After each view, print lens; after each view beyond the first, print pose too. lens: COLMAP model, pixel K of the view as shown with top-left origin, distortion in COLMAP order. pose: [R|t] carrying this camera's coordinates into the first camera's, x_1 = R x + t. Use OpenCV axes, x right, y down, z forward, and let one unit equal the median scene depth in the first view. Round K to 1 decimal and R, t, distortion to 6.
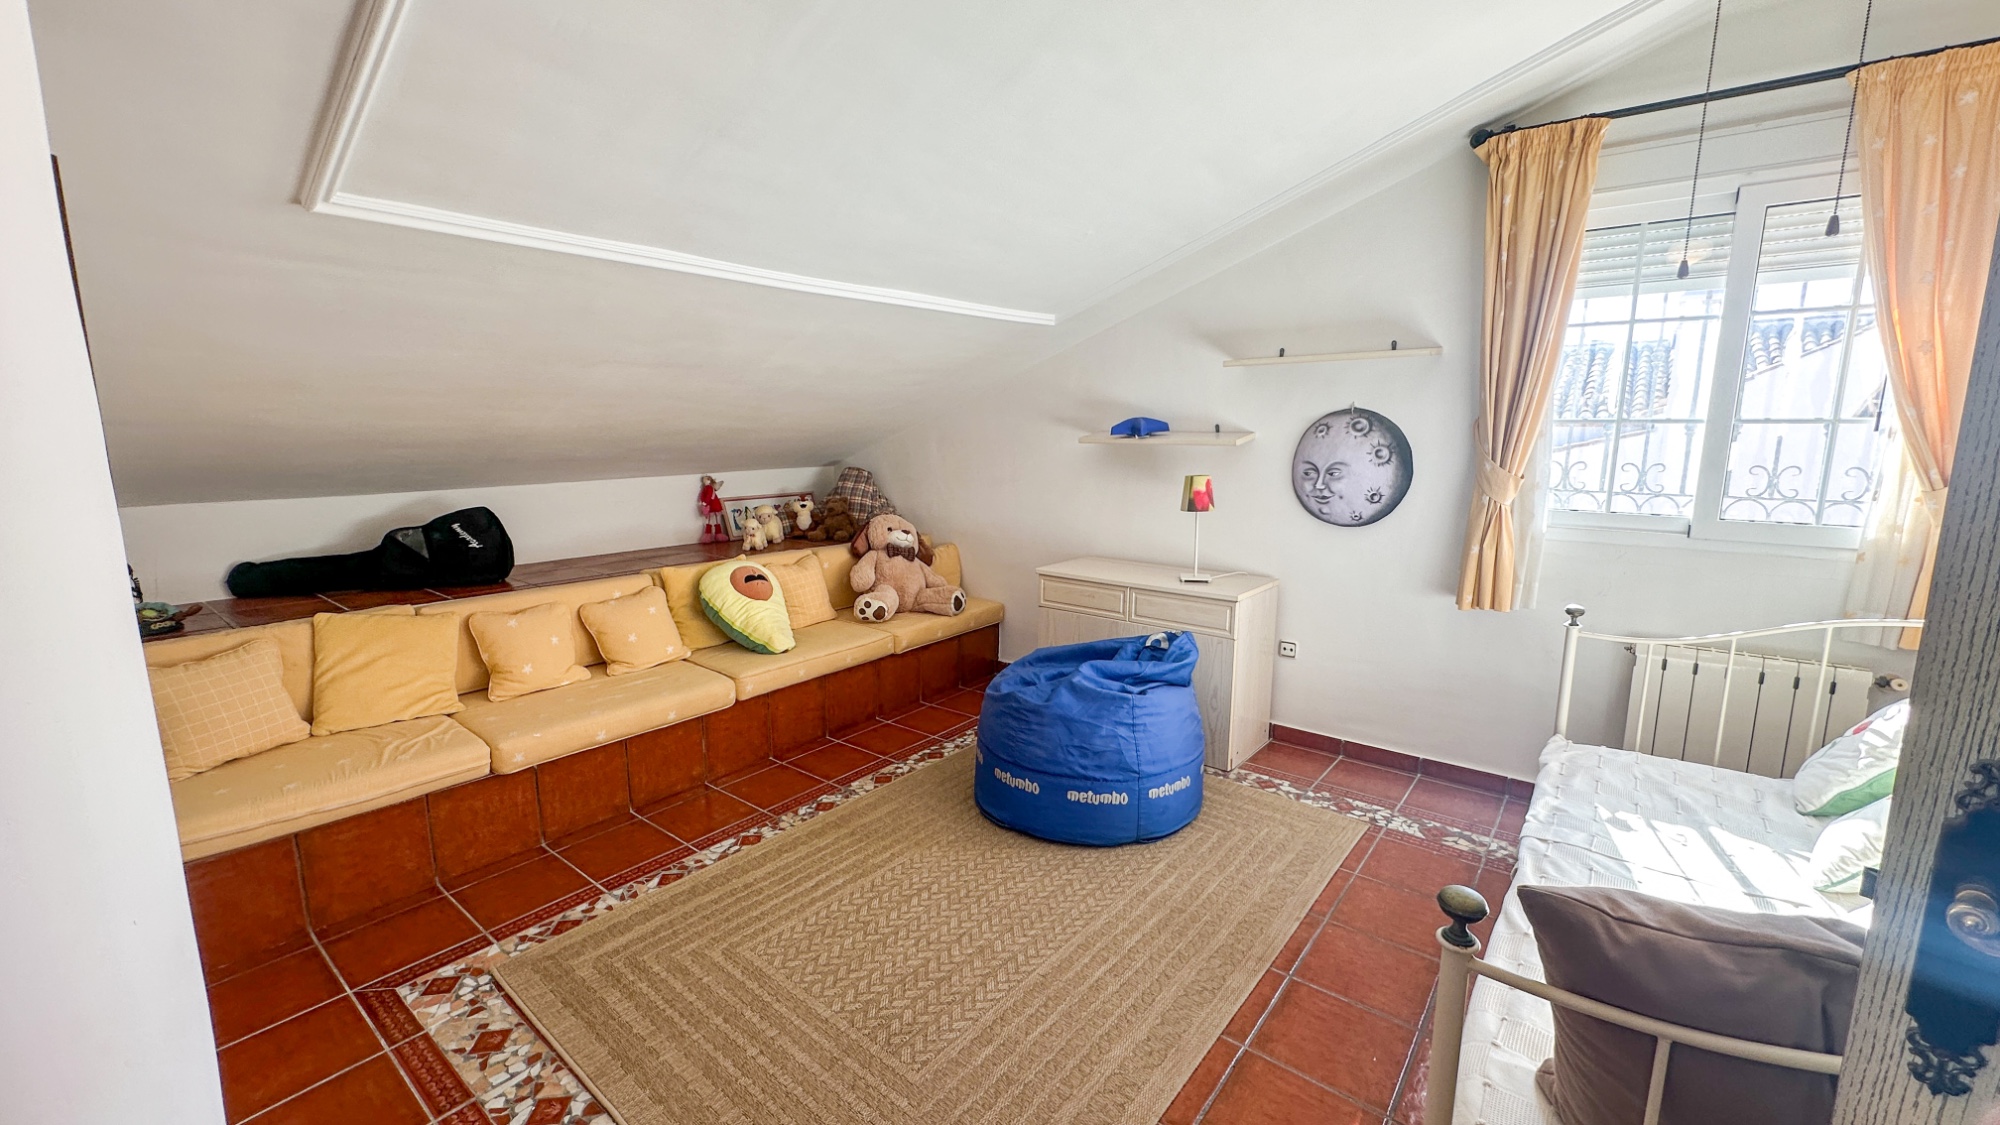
lens RADIAL K [[794.6, 0, 1002.5], [0, 794.6, 558.3], [0, 0, 1]] dist [-0.001888, 0.000451]
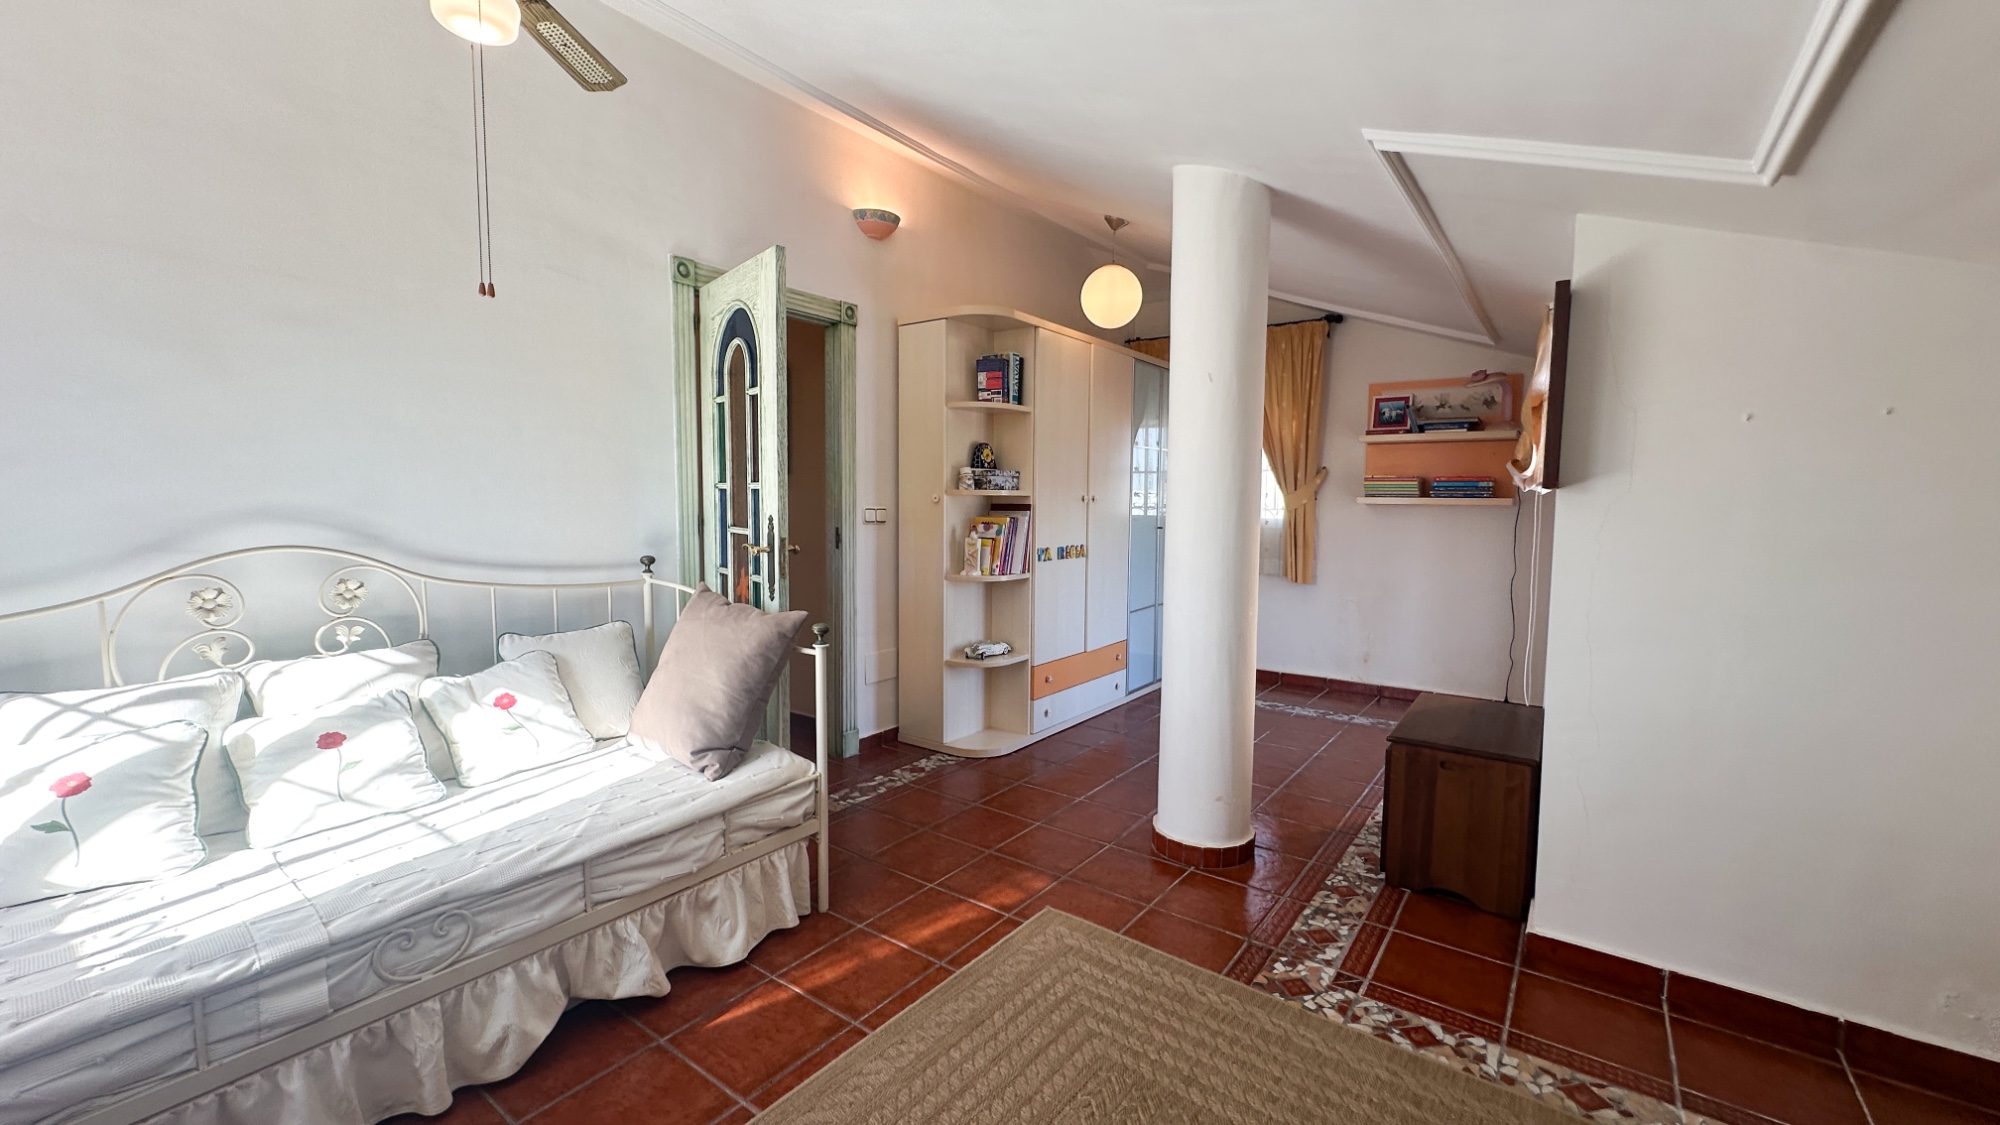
lens RADIAL K [[794.6, 0, 1002.5], [0, 794.6, 558.3], [0, 0, 1]] dist [-0.001888, 0.000451]
pose [[-0.999363, -0.006254, -0.035121, 0.035786], [-0.014479, 0.970880, 0.239127, -0.133927], [0.032603, 0.239484, -0.970353, 1.209571]]
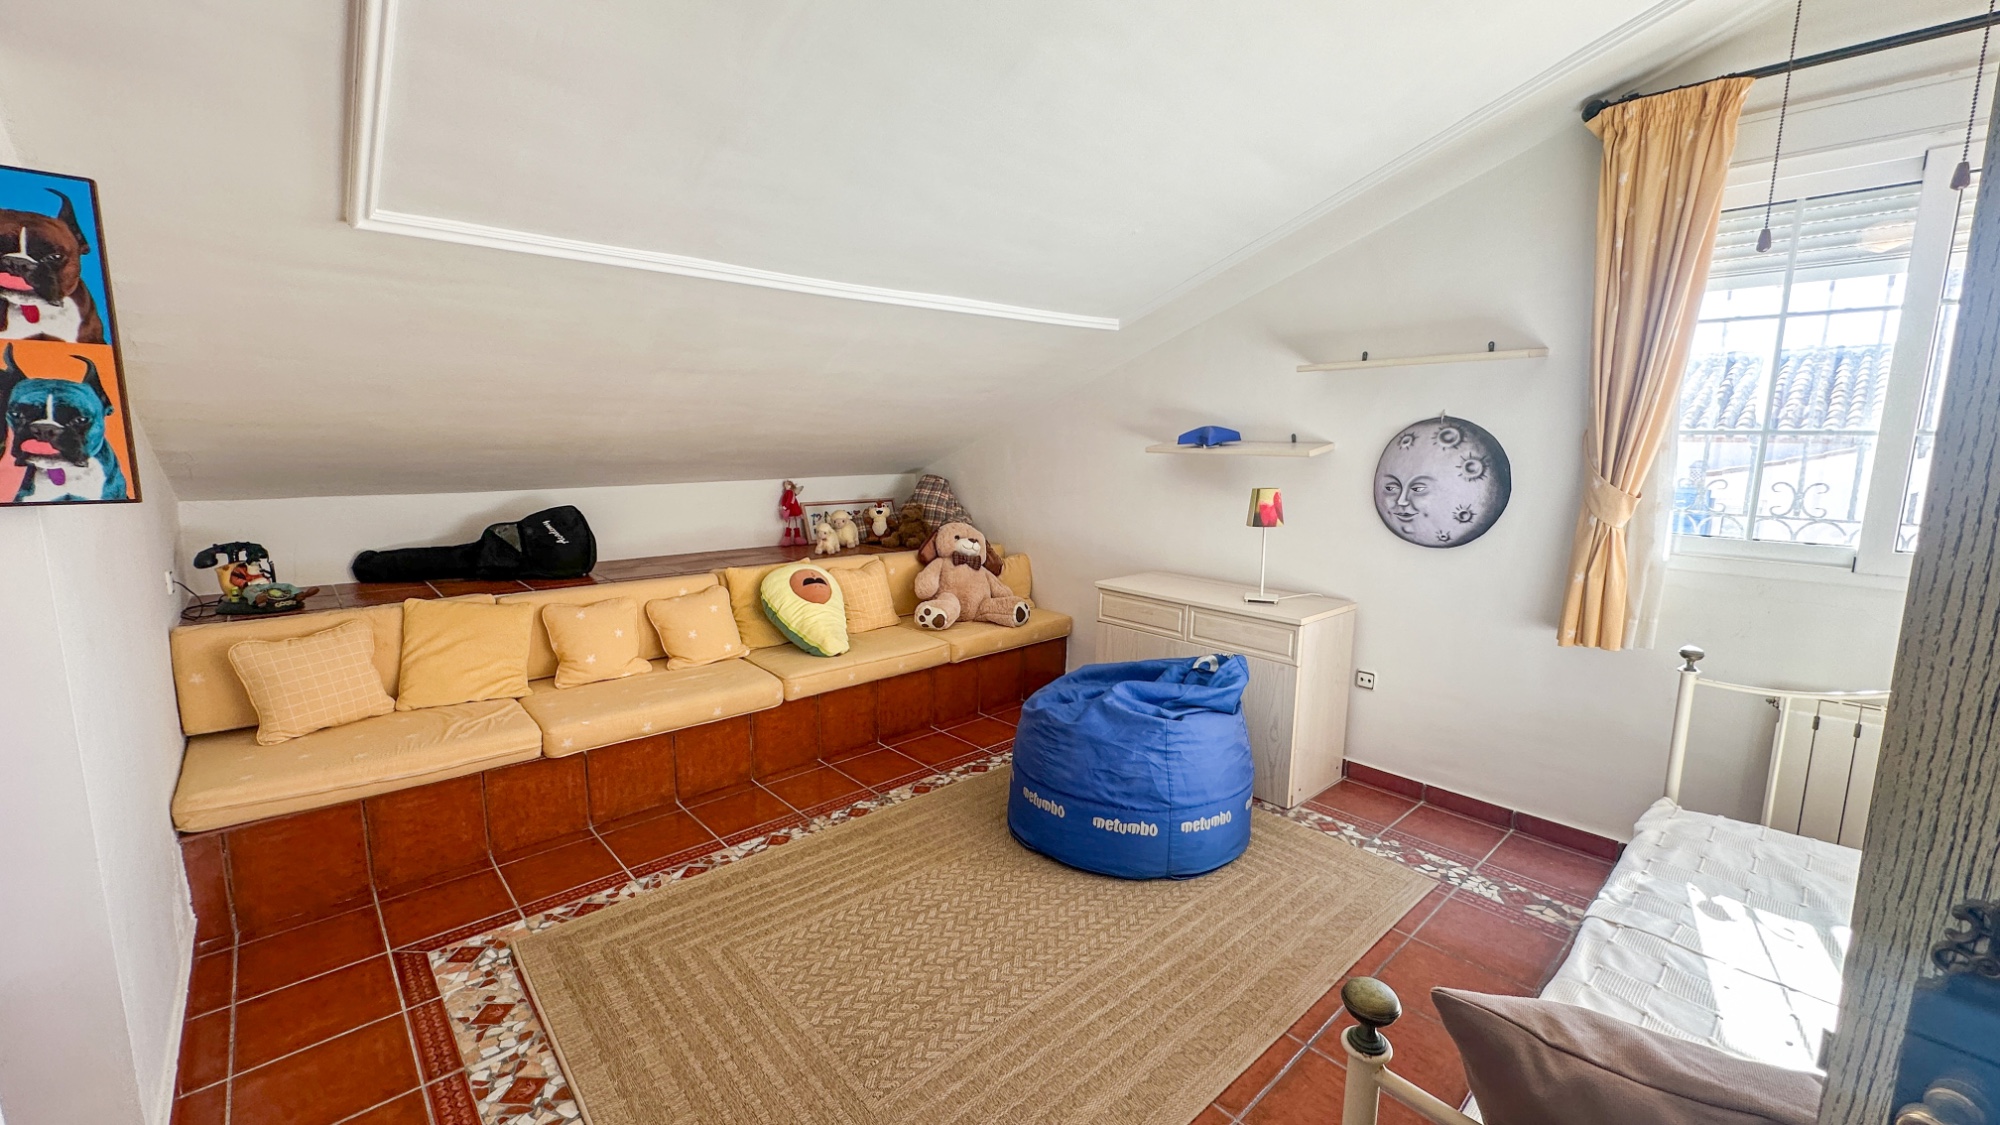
lens RADIAL K [[794.6, 0, 1002.5], [0, 794.6, 558.3], [0, 0, 1]] dist [-0.001888, 0.000451]
pose [[0.987711, 0.031414, -0.153103, 0.113297], [-0.033538, 0.999373, -0.011314, -0.001463], [0.152651, 0.016310, 0.988146, 0.042191]]
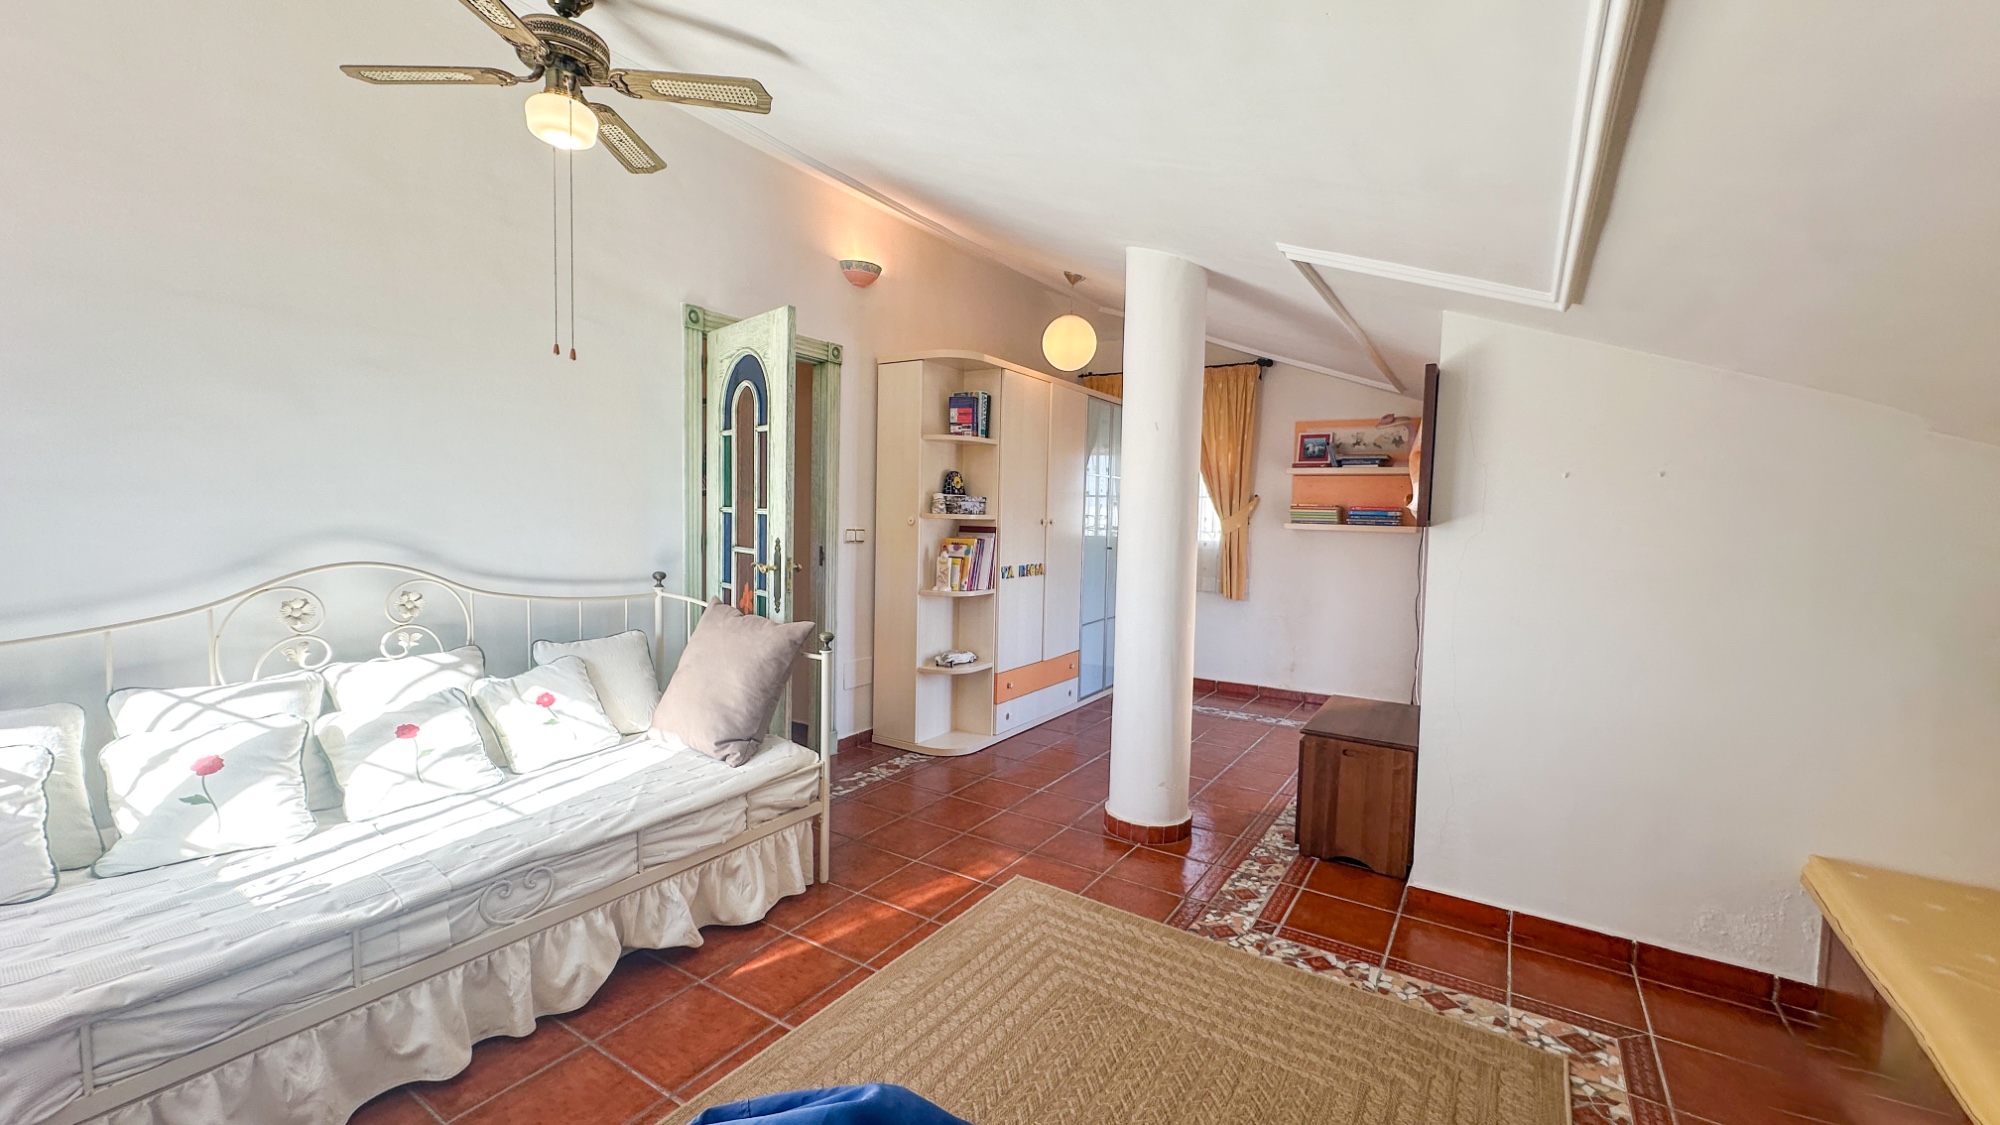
lens RADIAL K [[794.6, 0, 1002.5], [0, 794.6, 558.3], [0, 0, 1]] dist [-0.001888, 0.000451]
pose [[-0.994575, -0.017226, -0.102583, 0.086809], [-0.039653, 0.974514, 0.220796, -0.179616], [0.096165, 0.223666, -0.969910, 1.362690]]
